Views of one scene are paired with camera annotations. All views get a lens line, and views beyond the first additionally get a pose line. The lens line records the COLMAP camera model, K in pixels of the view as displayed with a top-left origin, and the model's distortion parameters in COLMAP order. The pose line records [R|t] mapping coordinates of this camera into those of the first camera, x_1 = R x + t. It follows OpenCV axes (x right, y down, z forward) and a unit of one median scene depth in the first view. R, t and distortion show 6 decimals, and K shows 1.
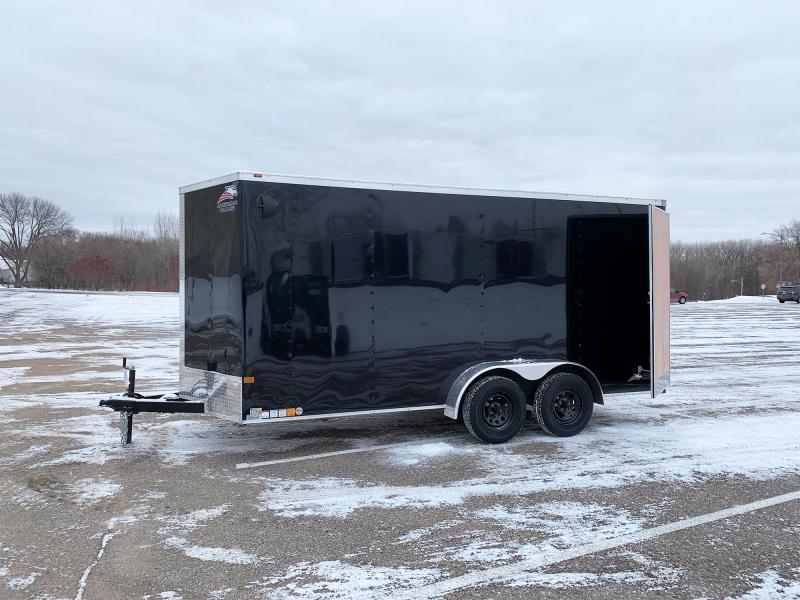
lens RADIAL K [[617.5, 0, 393.0], [0, 617.5, 297.1], [0, 0, 1]] dist [0.016675, -0.019734]
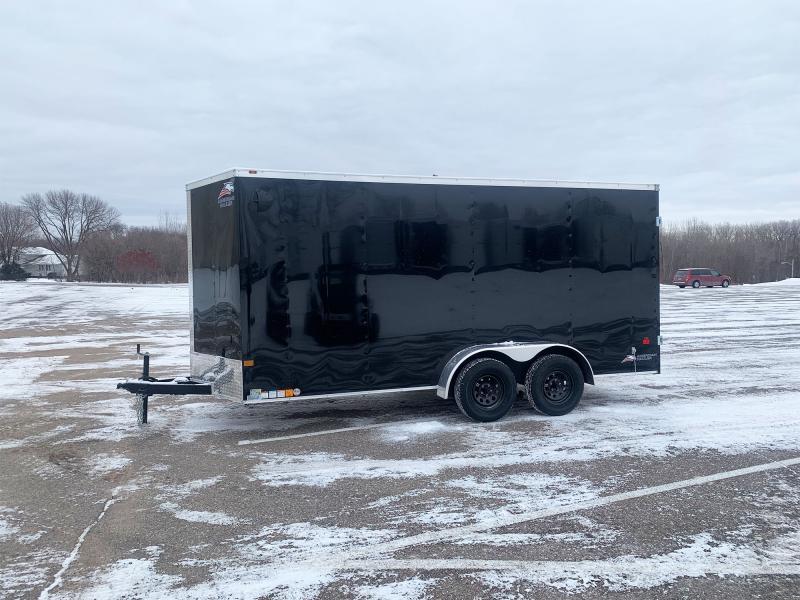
lens RADIAL K [[617.5, 0, 401.5], [0, 617.5, 297.6], [0, 0, 1]] dist [0.016675, -0.019734]
pose [[0.998322, -0.014672, -0.056015, 0.087660], [0.015775, 0.999689, 0.019306, 0.003404], [0.055715, -0.020157, 0.998243, -0.052137]]
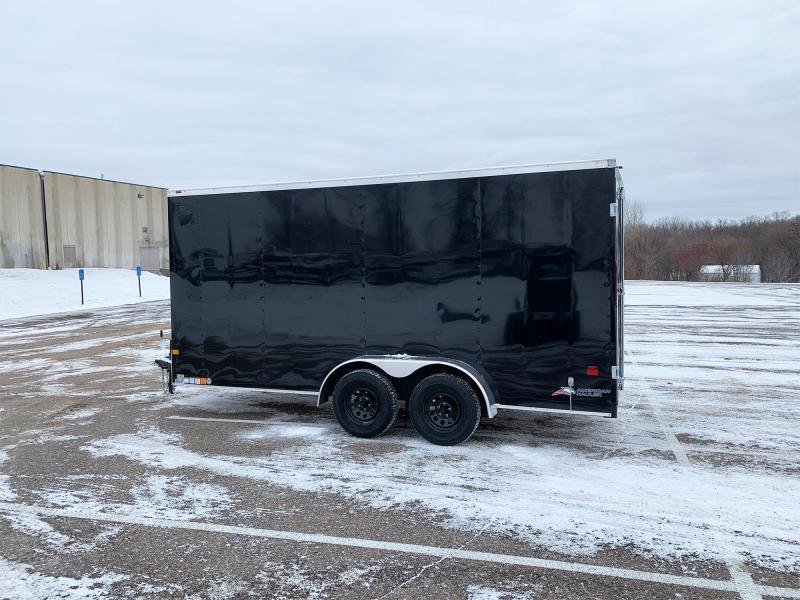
lens RADIAL K [[617.5, 0, 404.2], [0, 617.5, 298.7], [0, 0, 1]] dist [0.016675, -0.019734]
pose [[0.745253, 0.016721, -0.666572, 0.906694], [-0.001343, 0.999721, 0.023578, -0.007318], [0.666781, -0.016676, 0.745067, 0.333568]]
